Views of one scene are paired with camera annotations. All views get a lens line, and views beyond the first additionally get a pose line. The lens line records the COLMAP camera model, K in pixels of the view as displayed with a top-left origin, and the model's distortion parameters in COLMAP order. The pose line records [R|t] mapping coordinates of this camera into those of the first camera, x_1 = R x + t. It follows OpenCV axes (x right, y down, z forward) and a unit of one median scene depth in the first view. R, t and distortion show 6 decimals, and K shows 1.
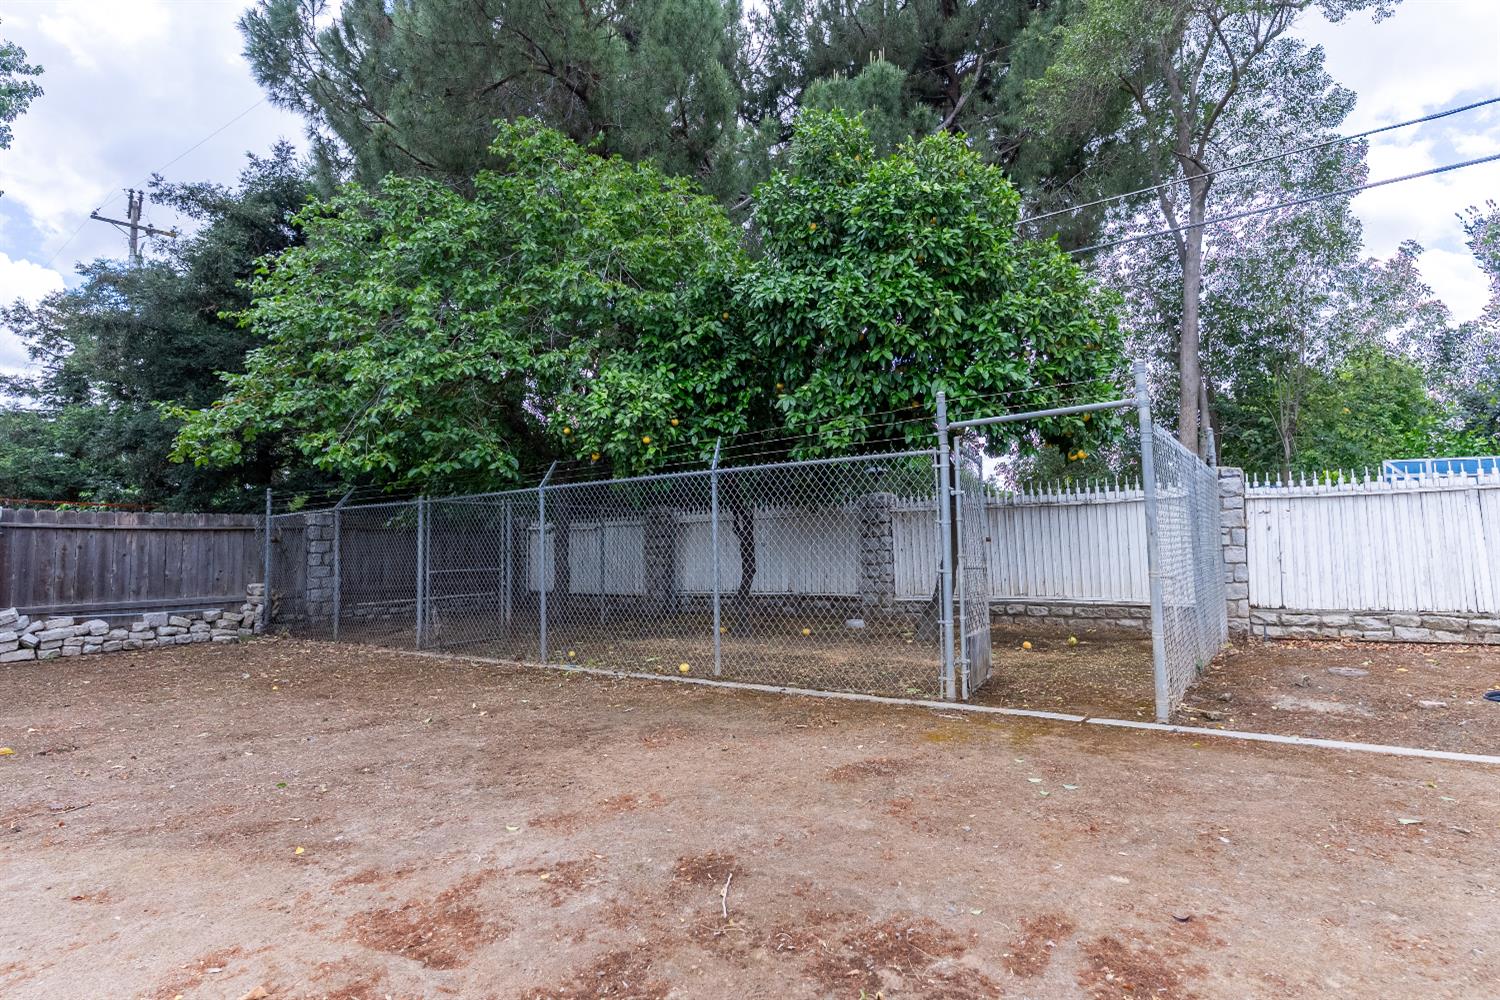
lens RADIAL K [[765.0, 0, 748.9], [0, 765.0, 492.9], [0, 0, 1]] dist [-0.002422, 0.000398]
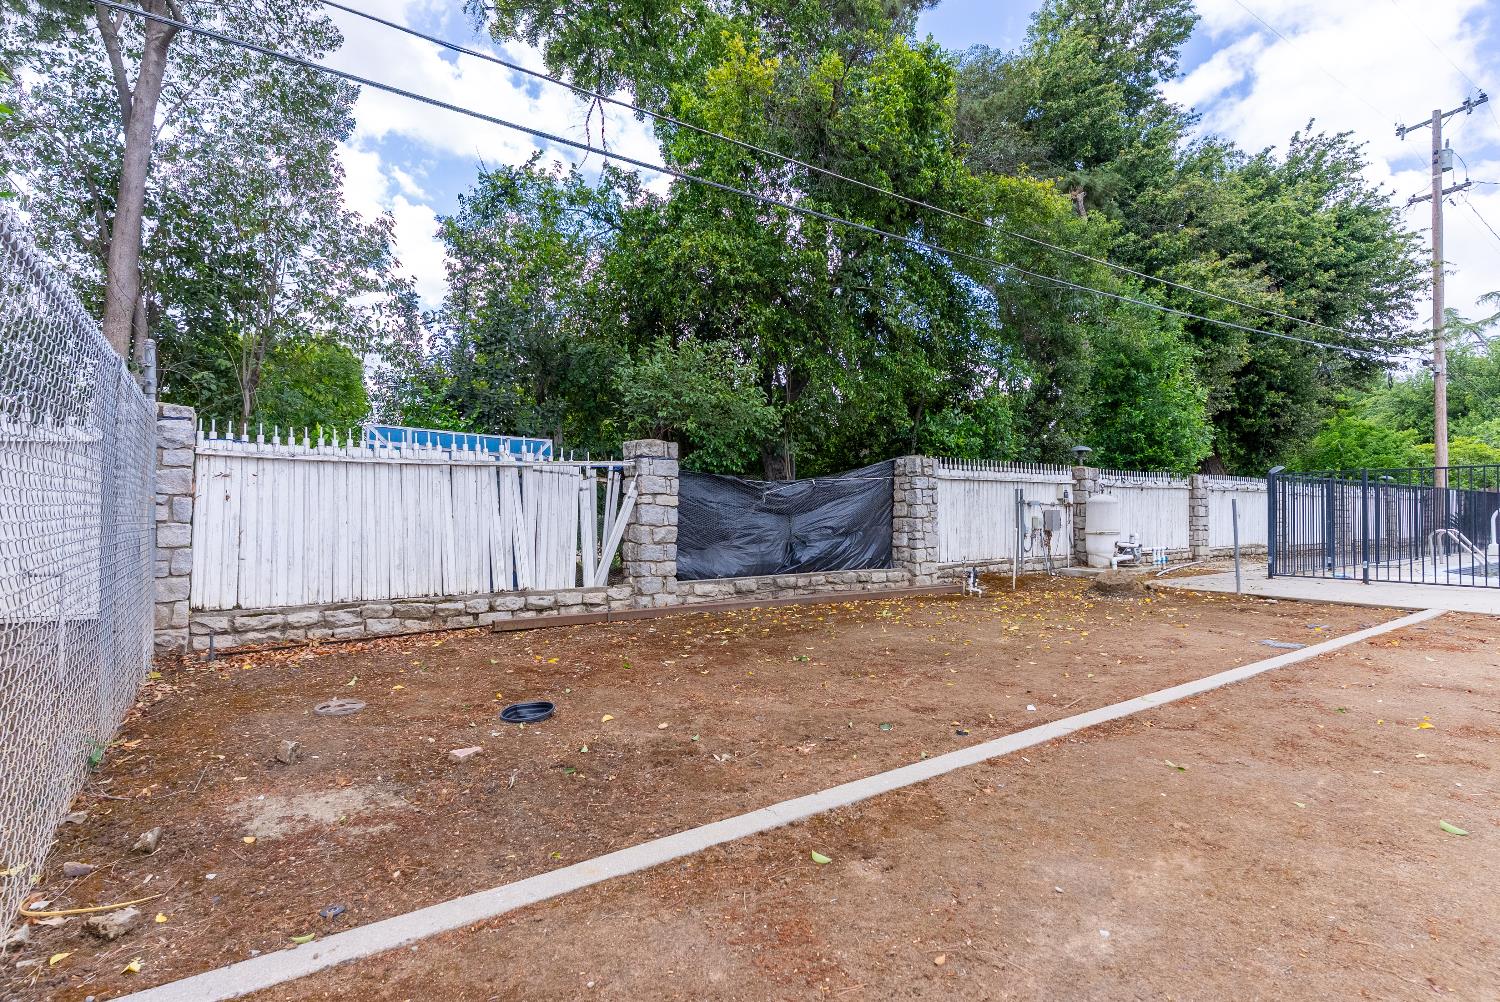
lens RADIAL K [[765.0, 0, 751.1], [0, 765.0, 498.0], [0, 0, 1]] dist [-0.002422, 0.000398]
pose [[0.340957, 0.038660, 0.939284, 0.180036], [-0.077750, 0.996891, -0.012808, 0.017887], [-0.936858, -0.068662, 0.342903, 0.302489]]
